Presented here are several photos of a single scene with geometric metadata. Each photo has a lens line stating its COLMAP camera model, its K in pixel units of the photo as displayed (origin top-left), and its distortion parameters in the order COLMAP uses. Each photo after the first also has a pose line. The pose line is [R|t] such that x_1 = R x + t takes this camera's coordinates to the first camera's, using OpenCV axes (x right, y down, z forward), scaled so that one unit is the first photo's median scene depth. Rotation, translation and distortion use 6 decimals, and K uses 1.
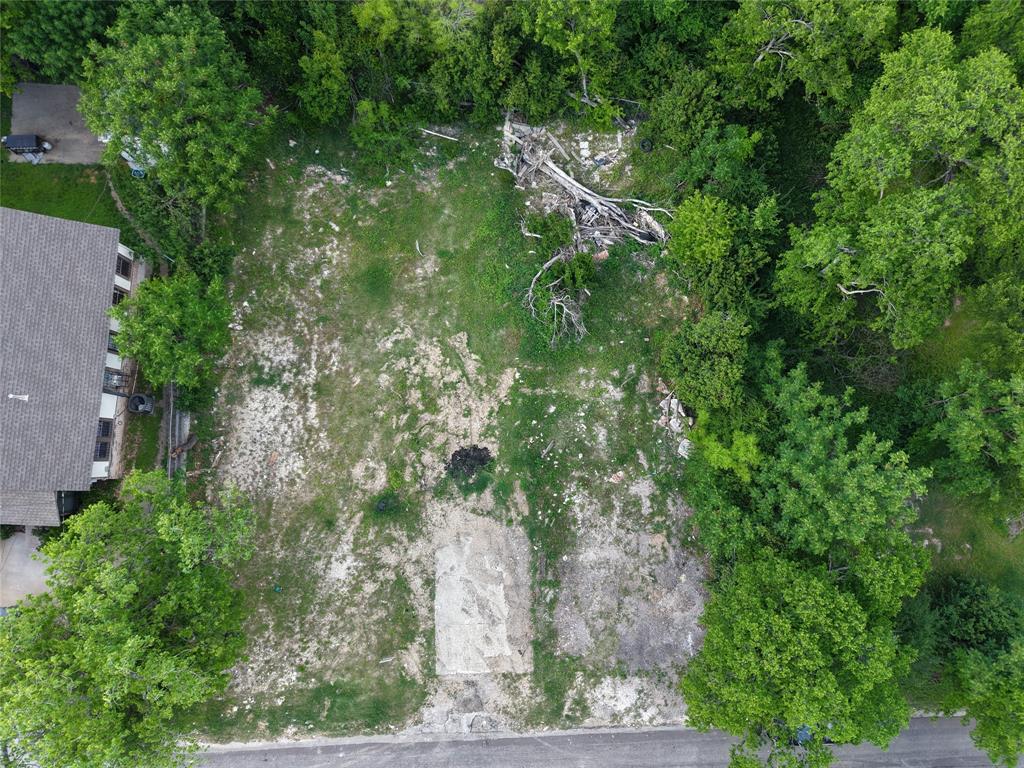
lens RADIAL K [[715.0, 0, 516.4], [0, 715.0, 379.4], [0, 0, 1]] dist [0.019979, -0.028755]
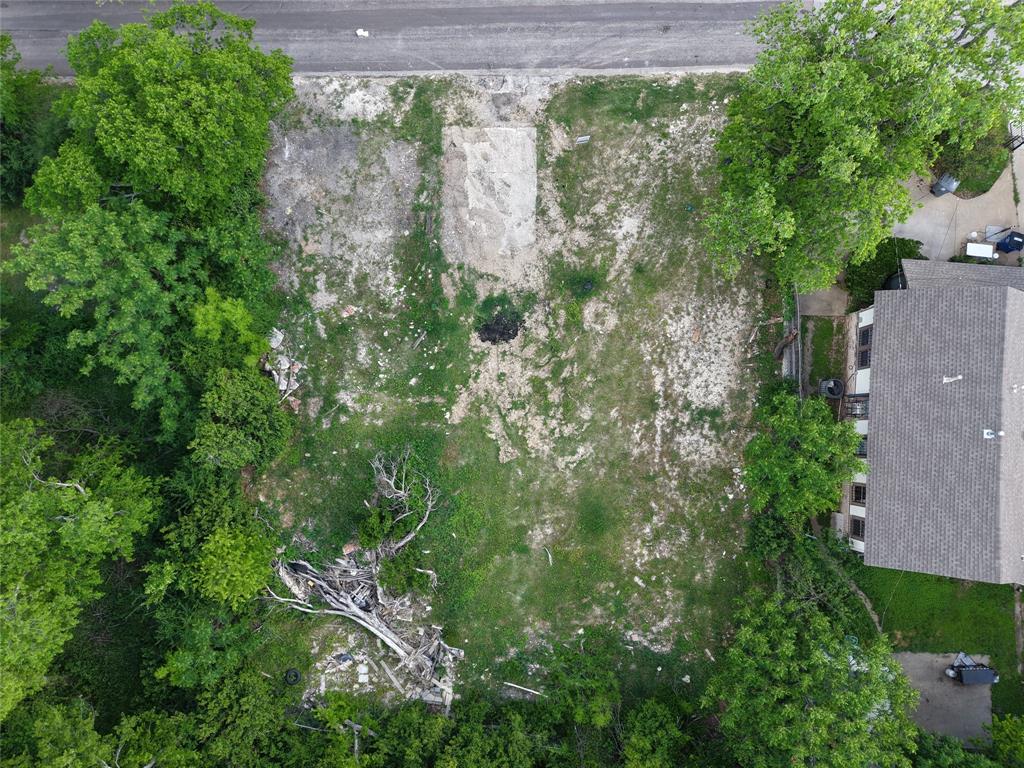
lens RADIAL K [[715.0, 0, 509.8], [0, 715.0, 389.1], [0, 0, 1]] dist [0.019979, -0.028755]
pose [[-0.998722, -0.032199, -0.038948, -0.045036], [0.024206, -0.981368, 0.190608, -0.154847], [-0.044360, 0.189422, 0.980893, 0.058237]]
